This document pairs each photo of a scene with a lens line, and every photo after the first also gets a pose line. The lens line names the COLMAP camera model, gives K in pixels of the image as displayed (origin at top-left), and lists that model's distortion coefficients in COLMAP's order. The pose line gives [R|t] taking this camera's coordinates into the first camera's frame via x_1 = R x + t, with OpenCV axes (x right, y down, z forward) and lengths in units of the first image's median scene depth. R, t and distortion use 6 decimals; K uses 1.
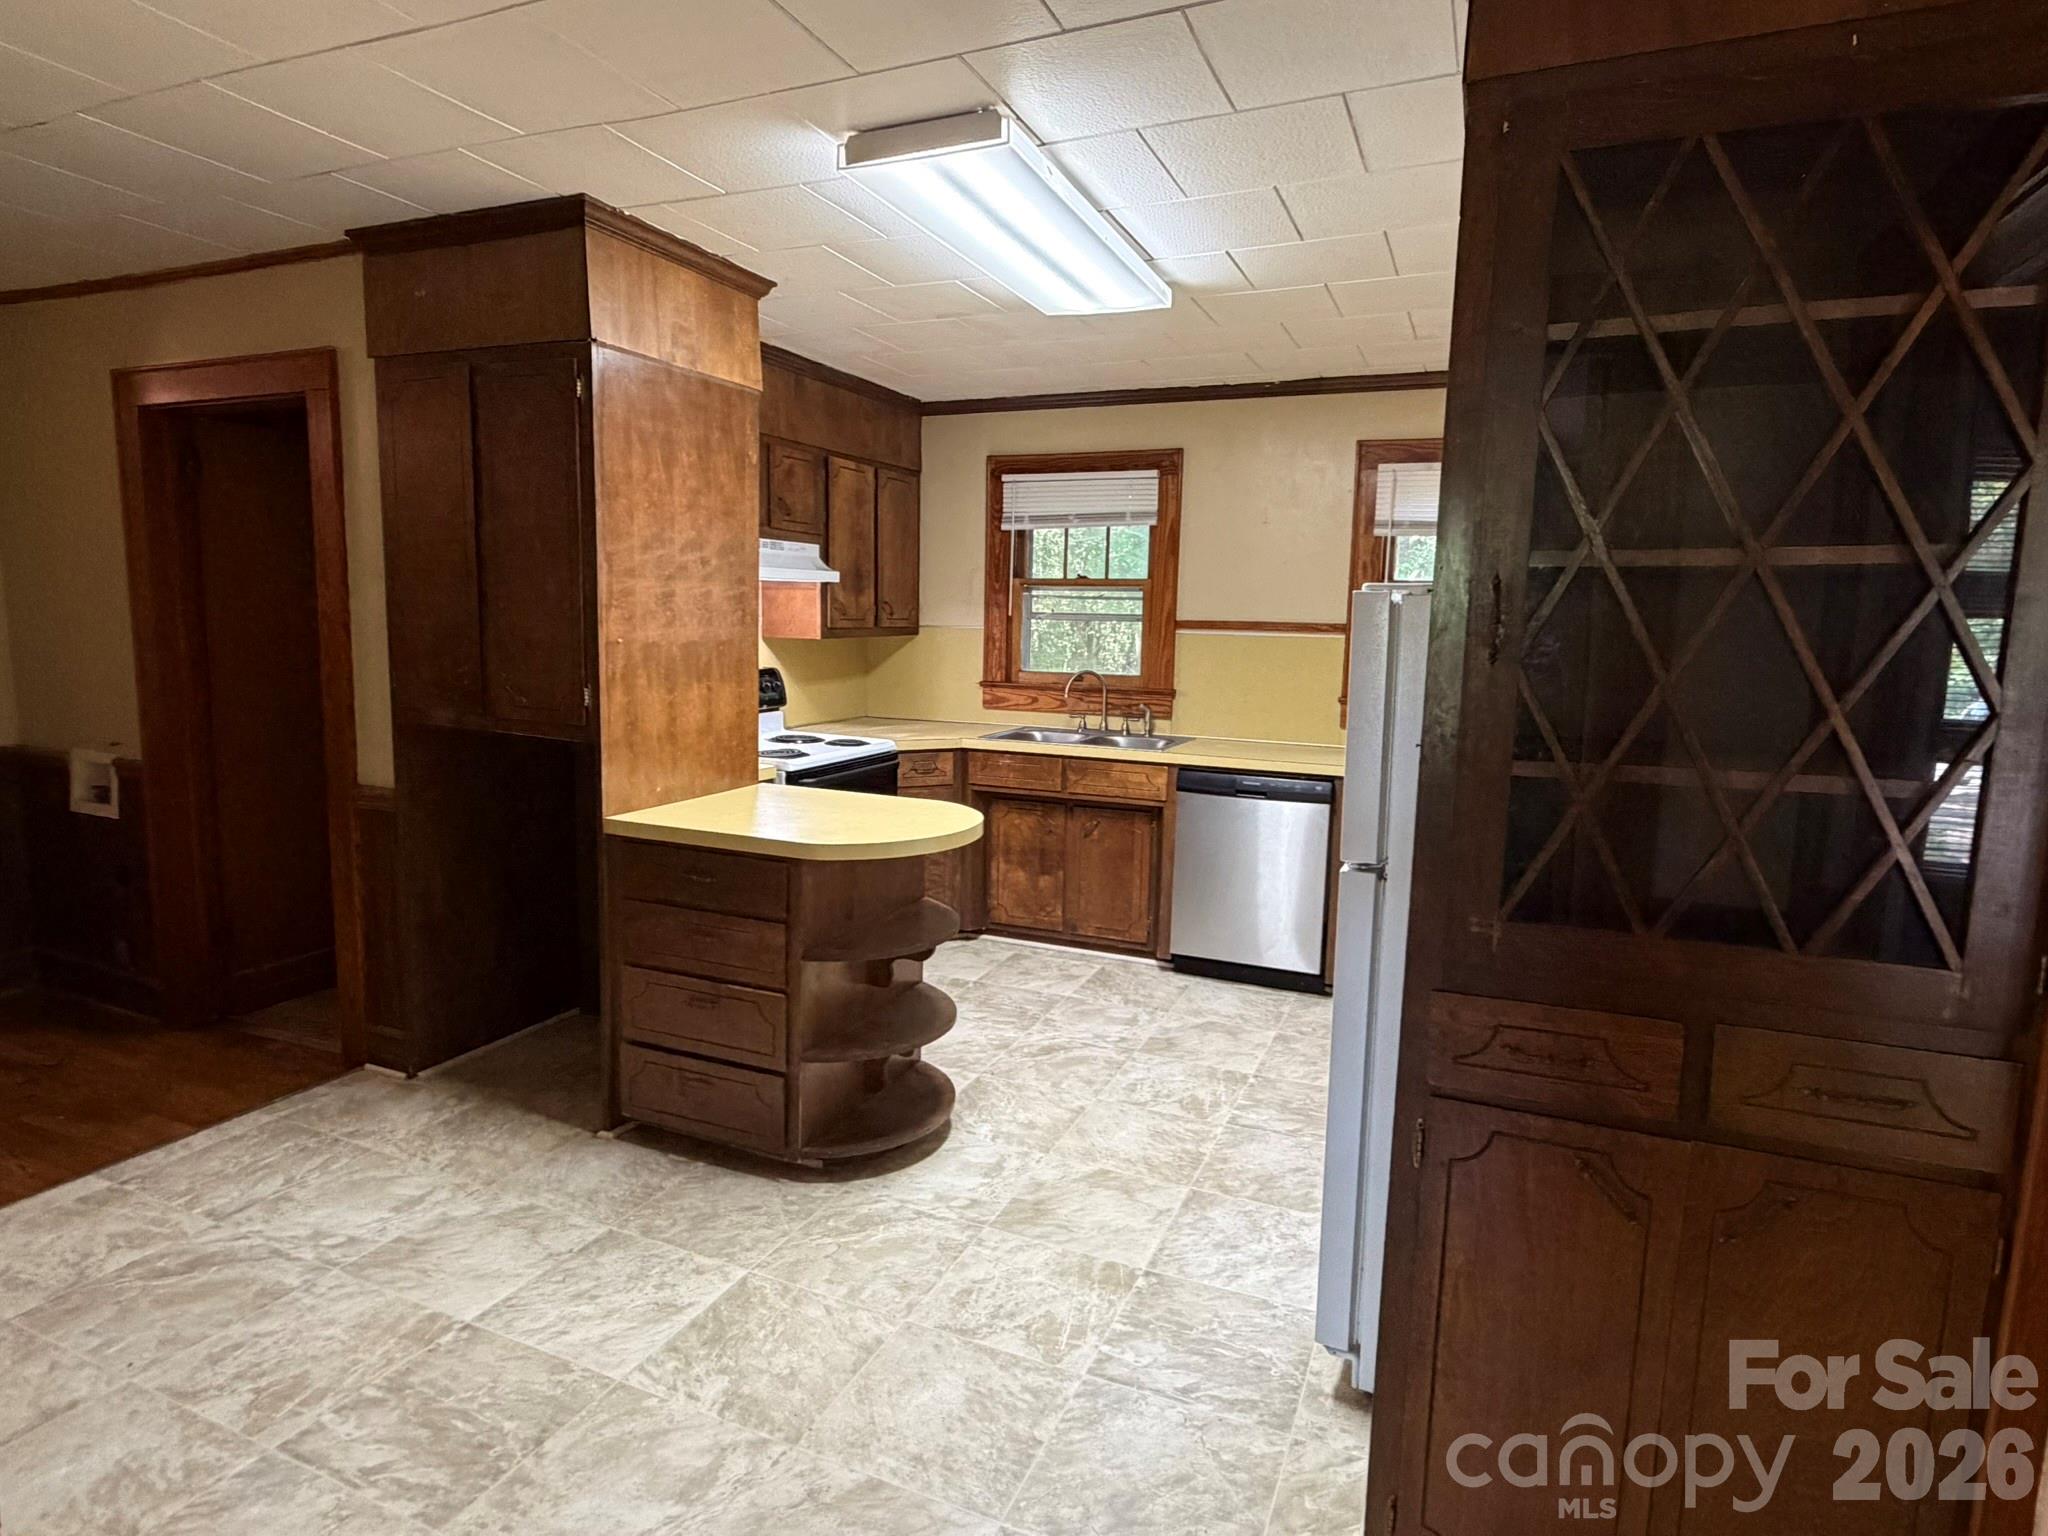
lens RADIAL K [[1146.6, 0, 1024.5], [0, 1146.6, 772.0], [0, 0, 1]] dist [0.002615, -0.001180]
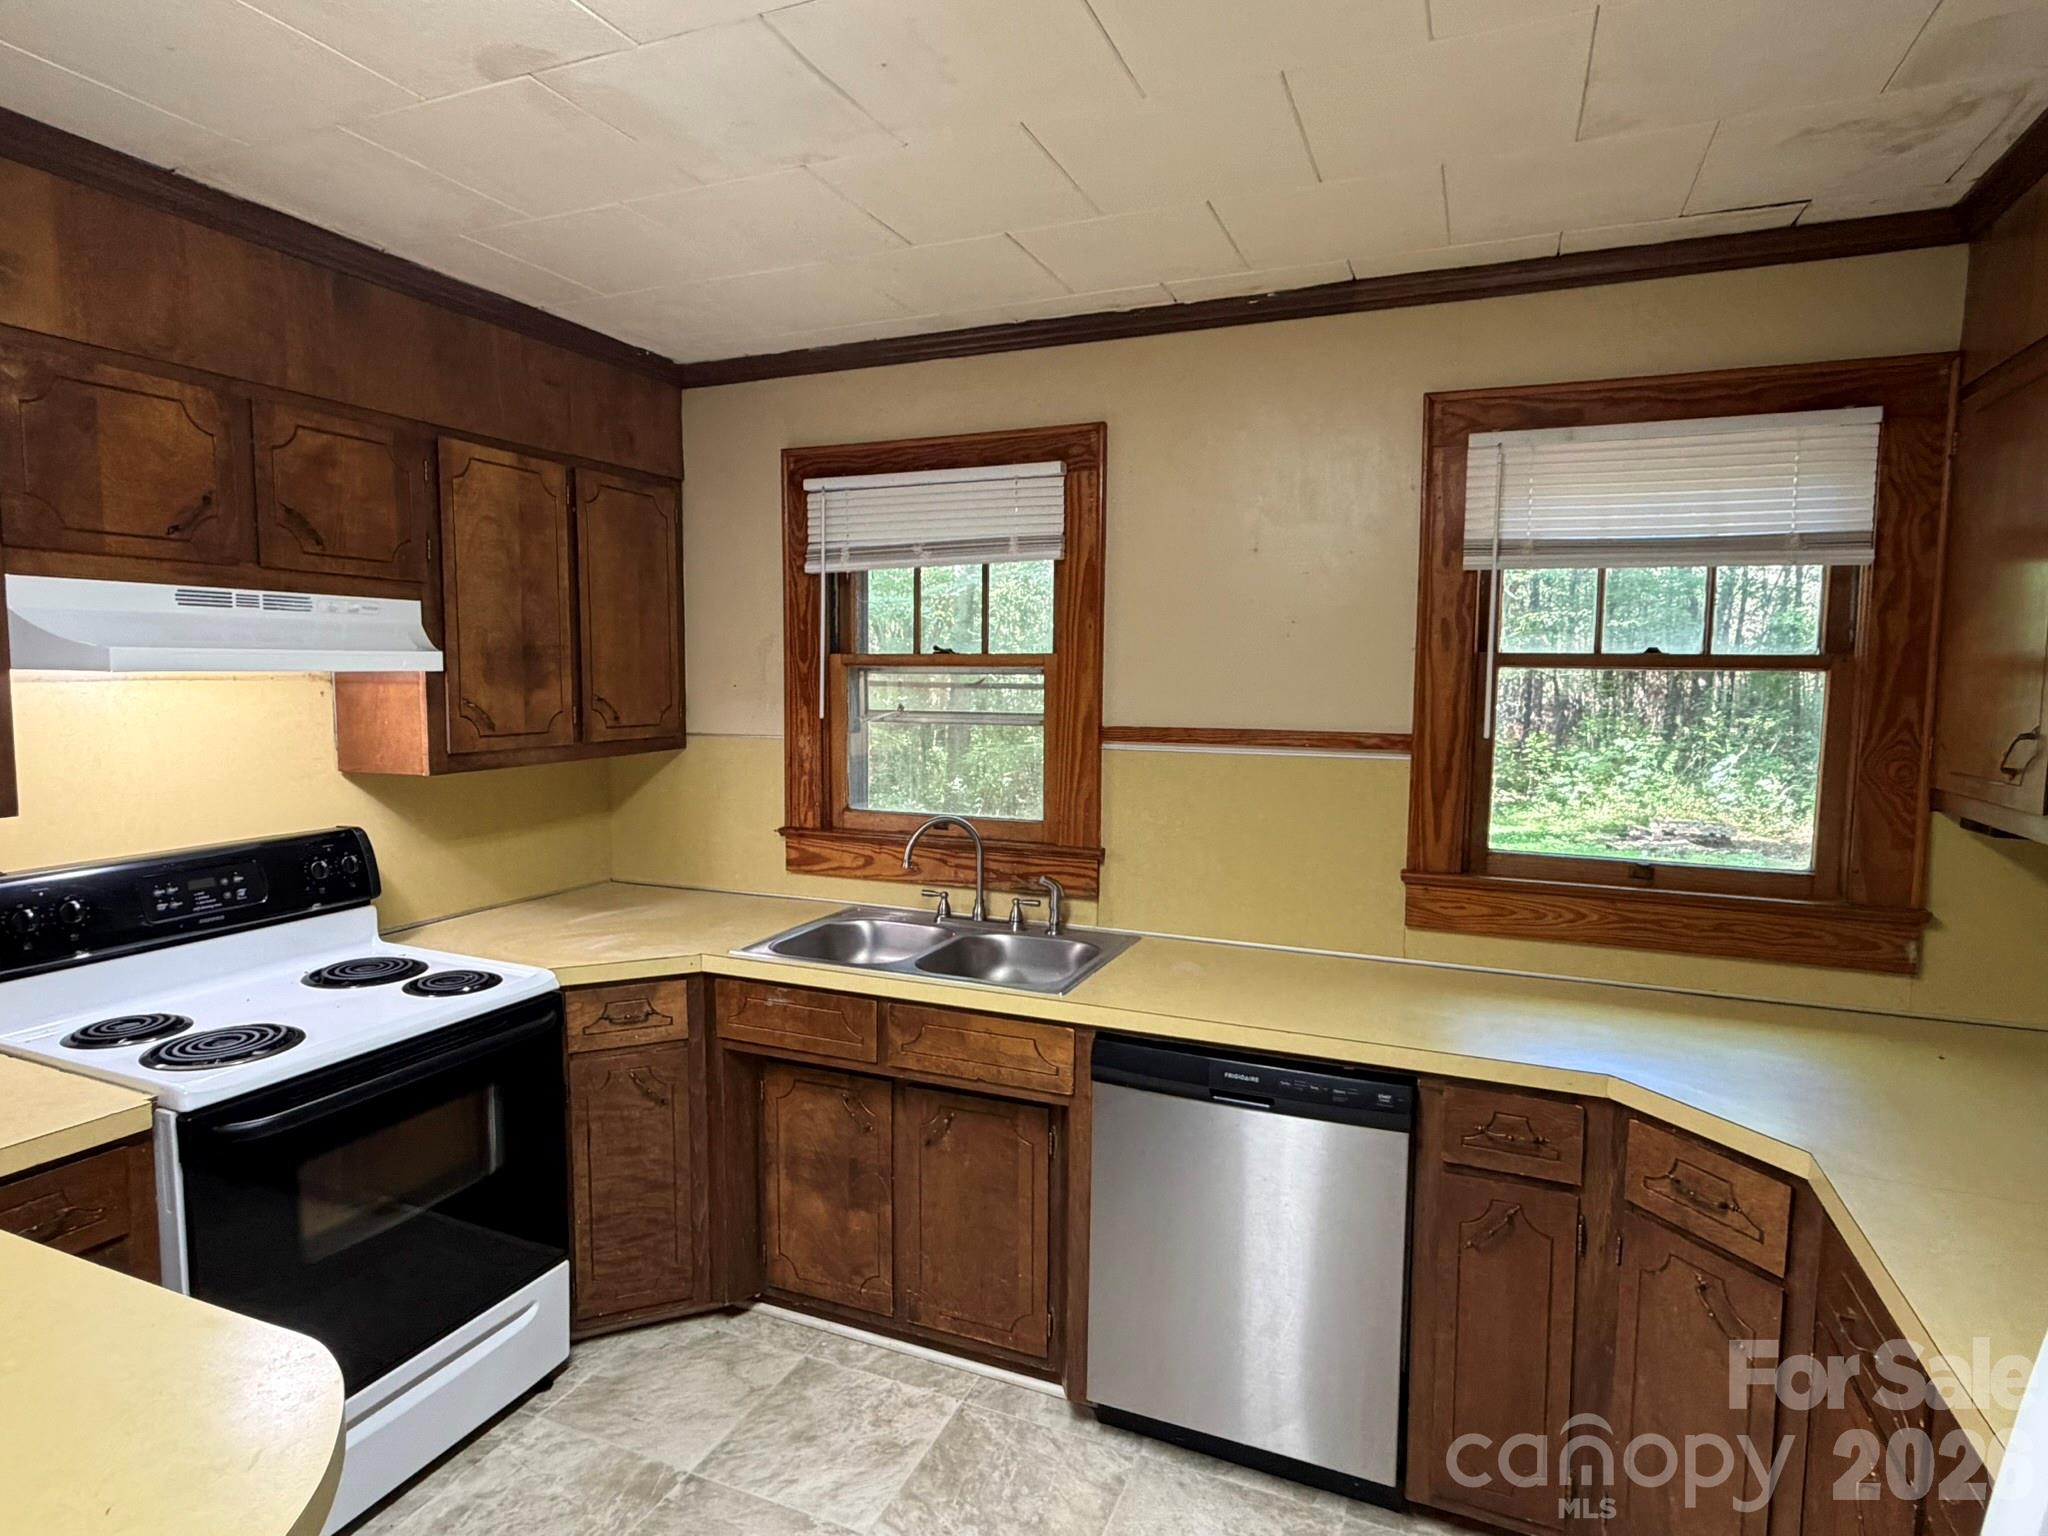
lens RADIAL K [[1146.6, 0, 1016.3], [0, 1146.6, 767.0], [0, 0, 1]] dist [0.002615, -0.001180]
pose [[0.999906, -0.013702, -0.000770, 0.091045], [0.013641, 0.998460, -0.053773, -0.083177], [0.001506, 0.053757, 0.998553, 0.442405]]
